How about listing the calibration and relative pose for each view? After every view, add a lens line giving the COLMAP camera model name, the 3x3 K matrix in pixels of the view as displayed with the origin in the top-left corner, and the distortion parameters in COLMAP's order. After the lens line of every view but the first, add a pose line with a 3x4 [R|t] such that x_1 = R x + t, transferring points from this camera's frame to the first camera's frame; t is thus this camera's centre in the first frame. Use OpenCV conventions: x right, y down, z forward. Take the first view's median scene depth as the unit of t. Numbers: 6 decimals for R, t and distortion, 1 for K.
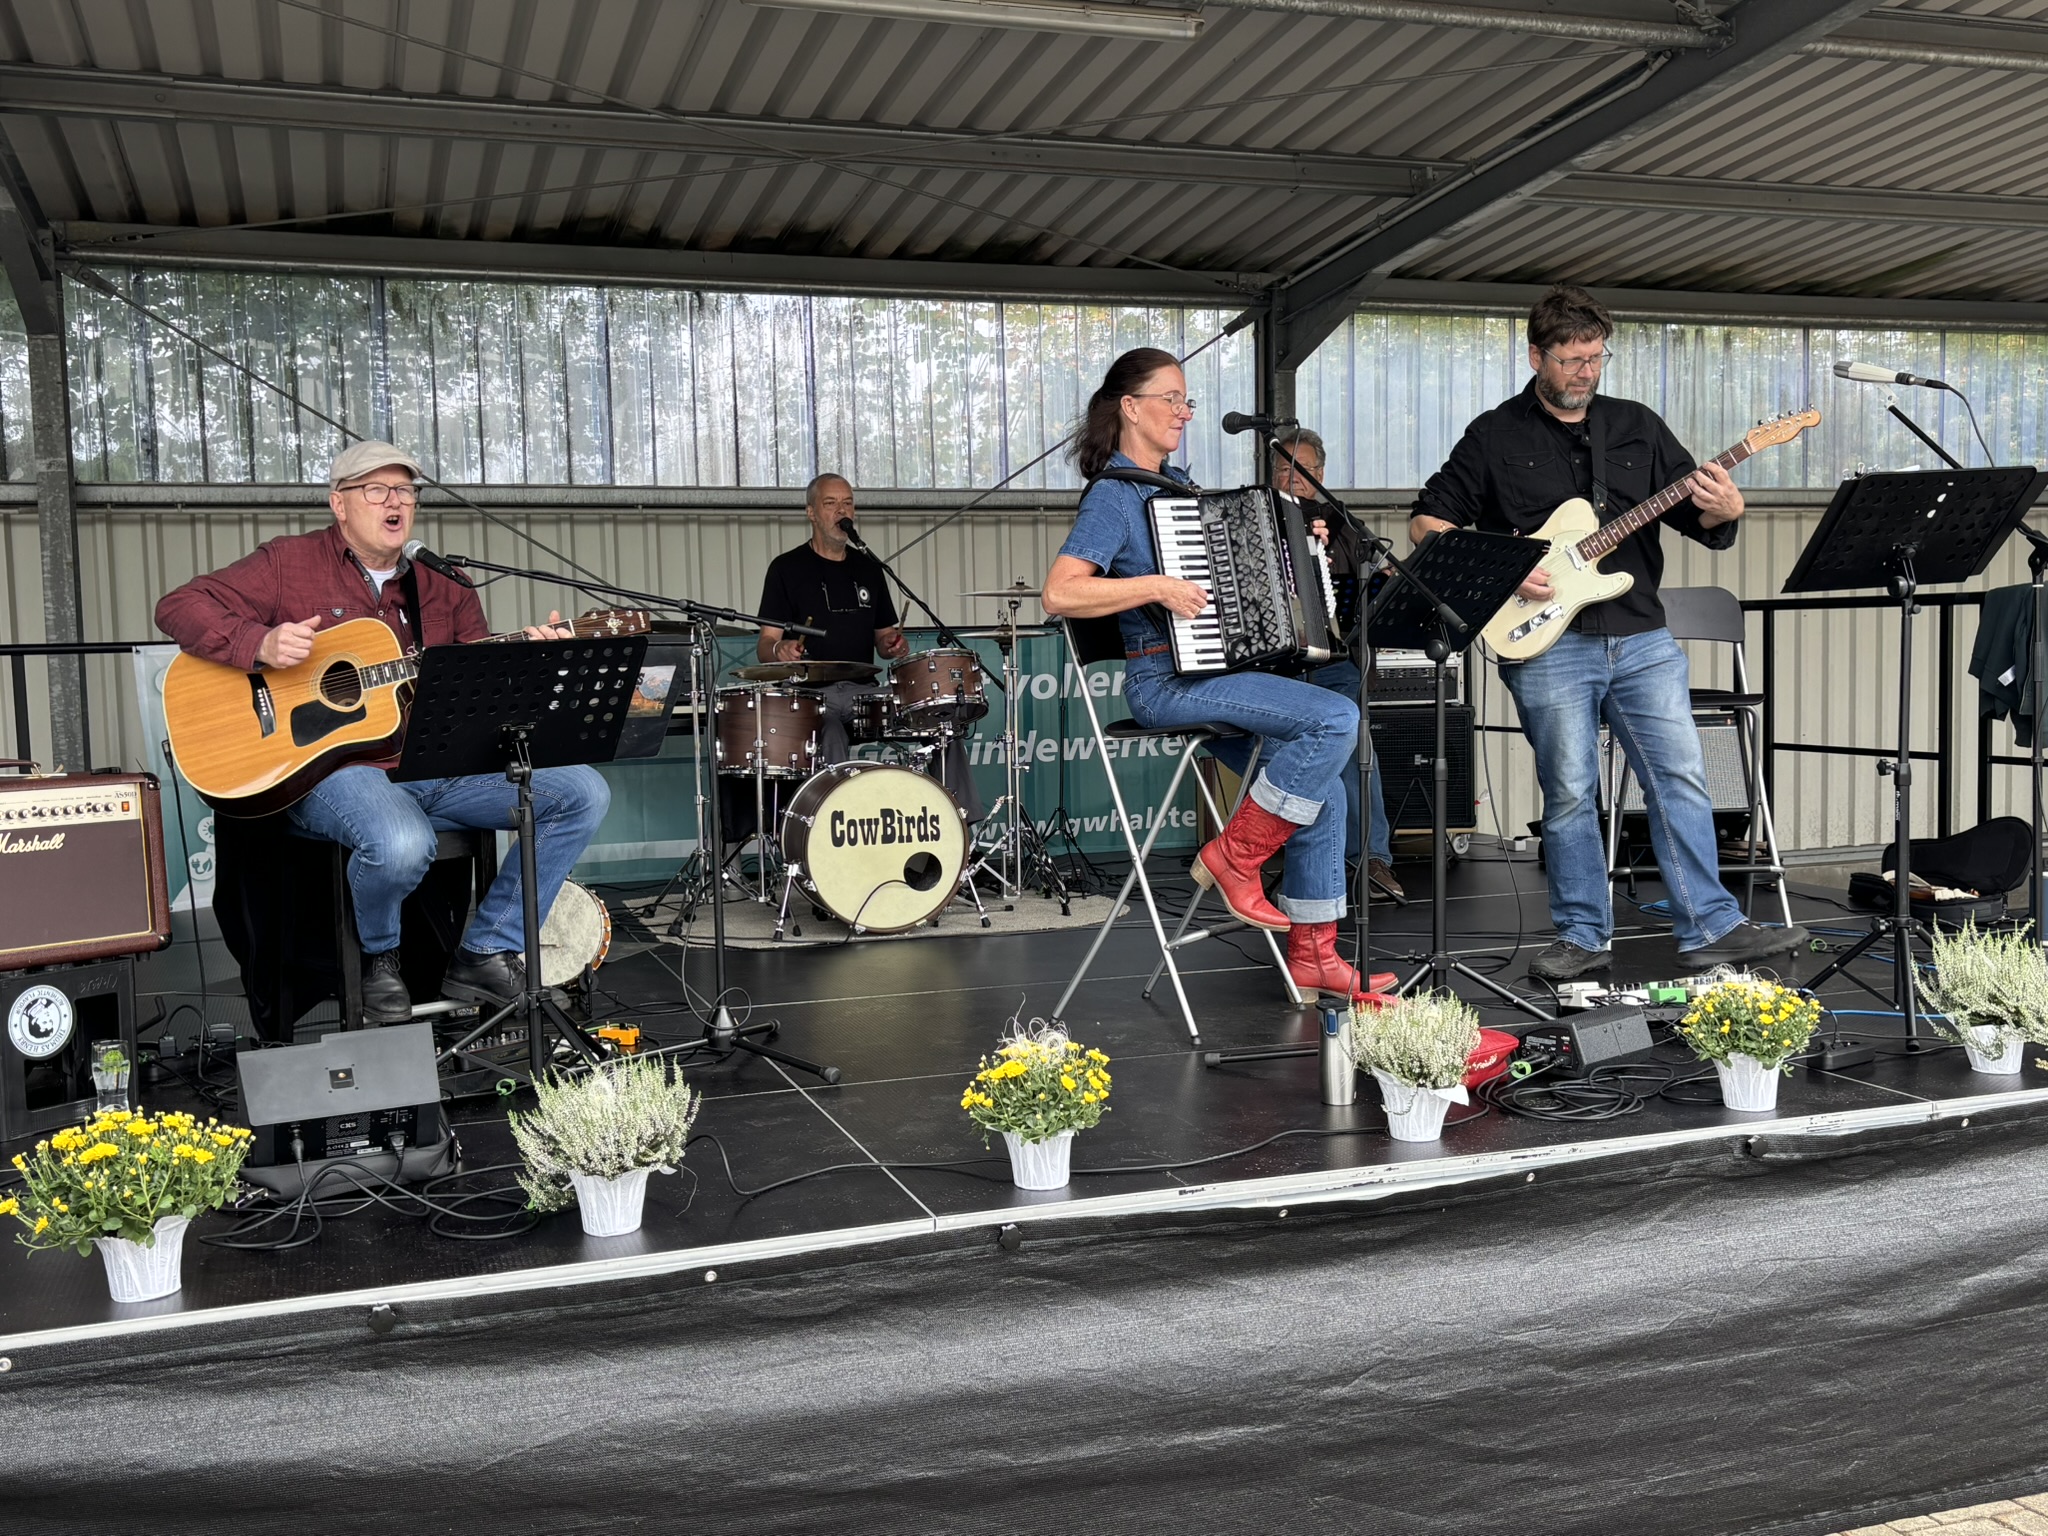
lens RADIAL K [[1968.8, 0, 1024.0], [0, 1968.8, 768.0], [0, 0, 1]] dist [0.136273, -0.250921]
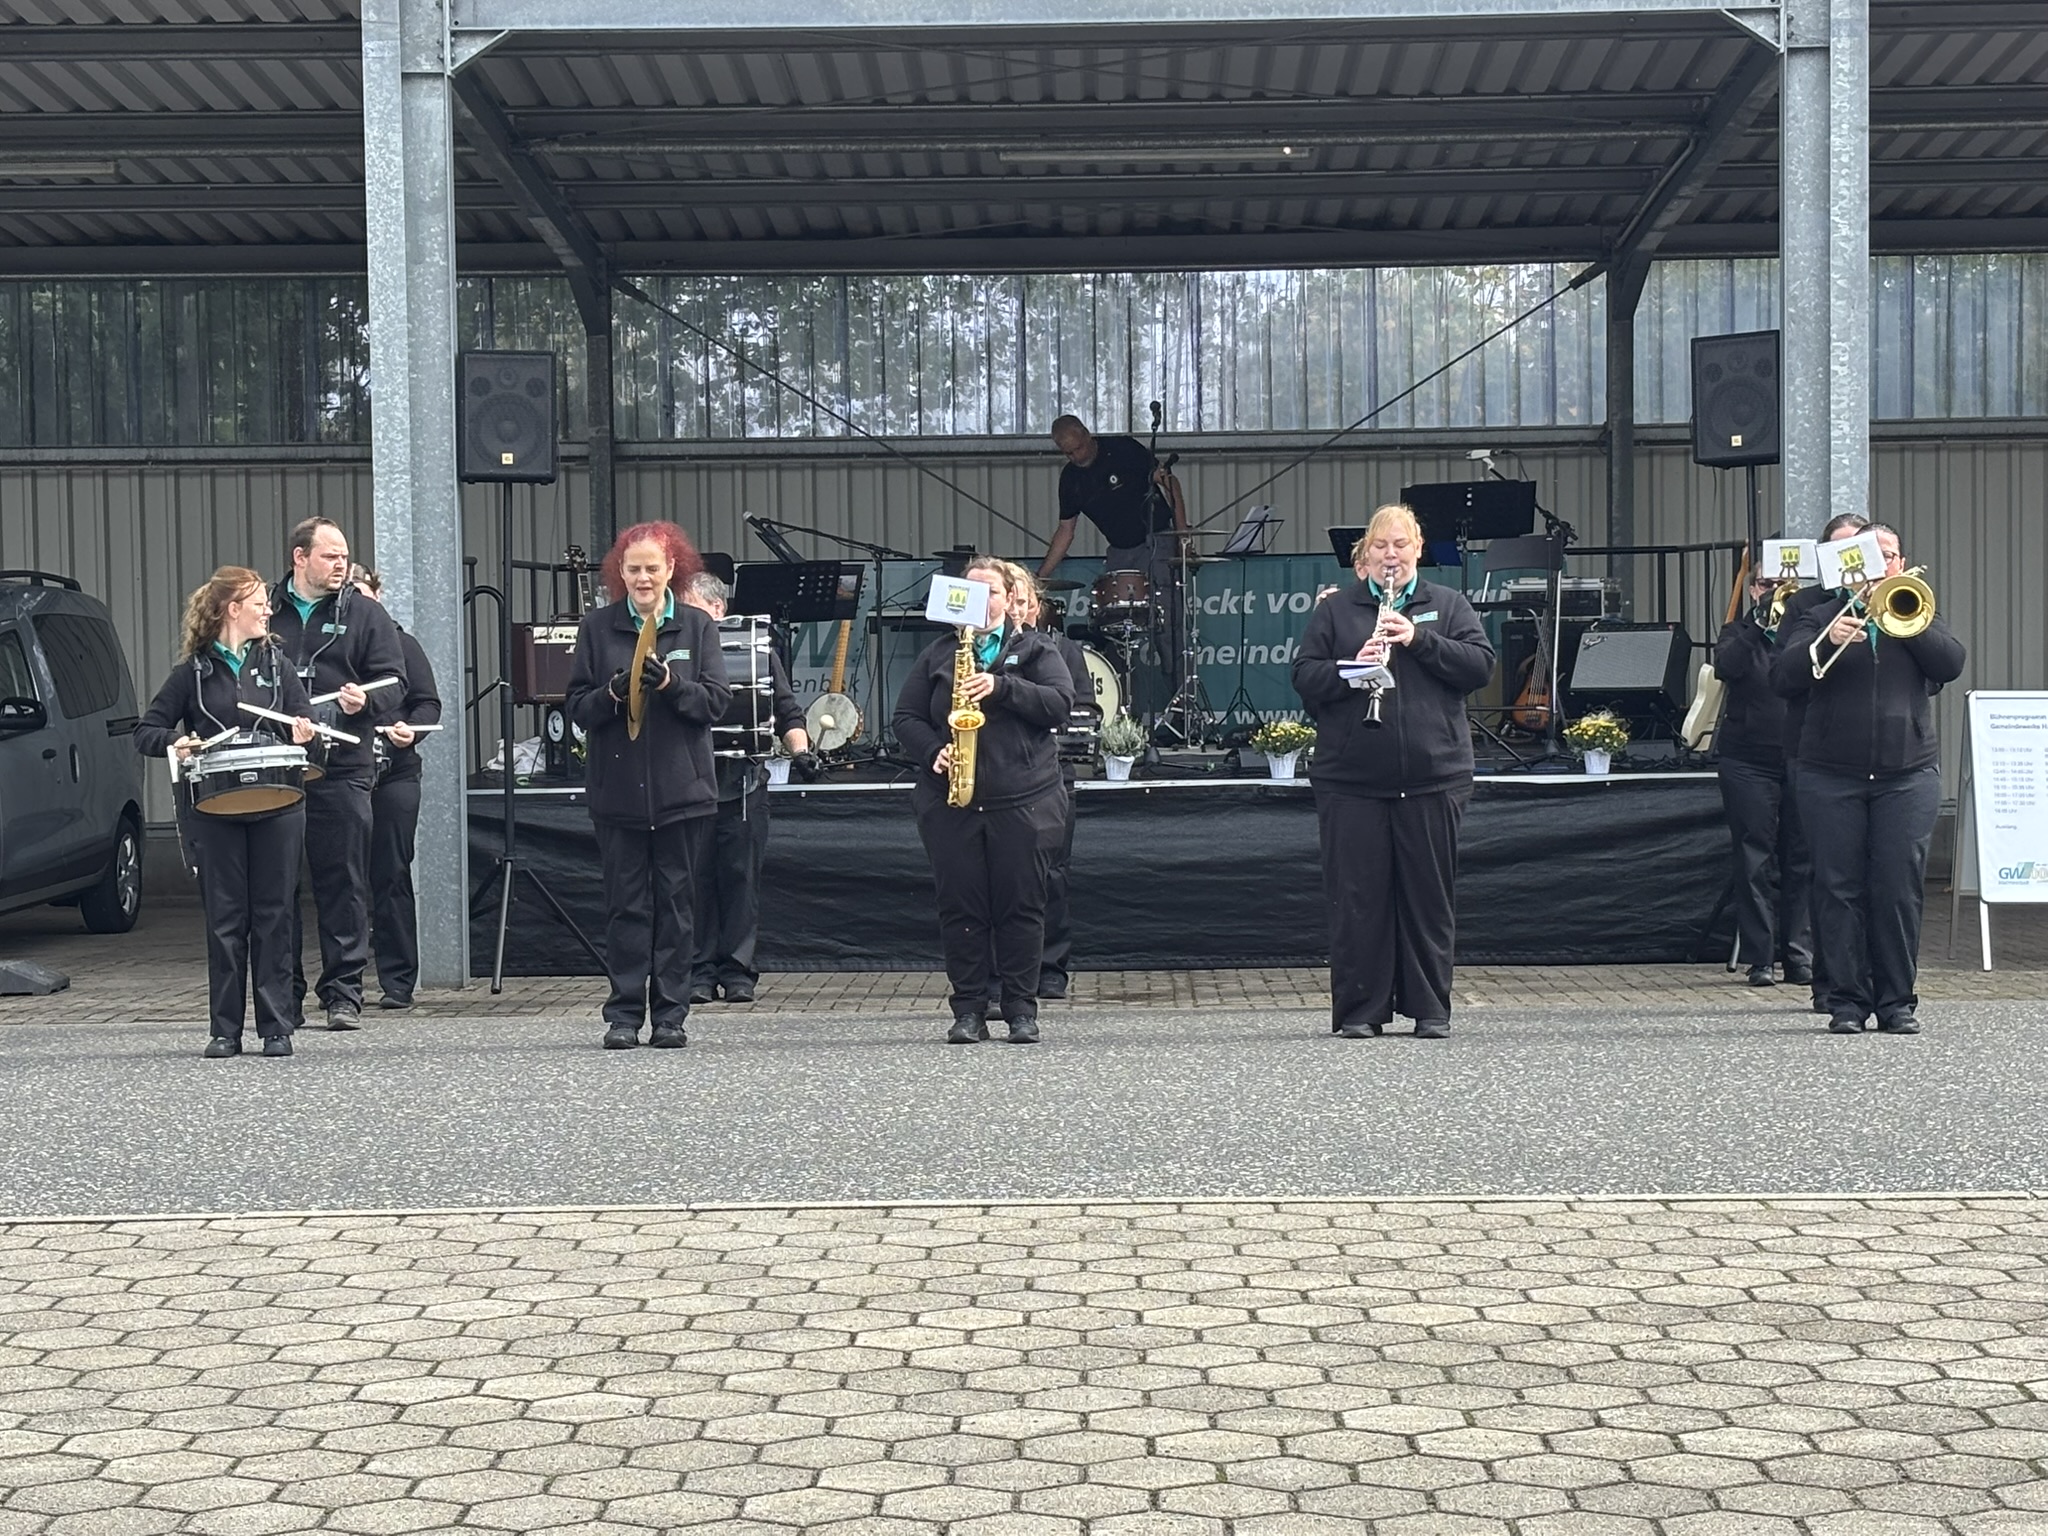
lens RADIAL K [[4661.0, 0, 1024.0], [0, 4661.0, 768.0], [0, 0, 1]] dist [0.048800, 0.319307]
pose [[0.936489, 0.023717, -0.349893, 0.845964], [-0.031180, 0.999390, -0.015711, 0.110519], [0.349307, 0.025623, 0.936658, -1.751223]]
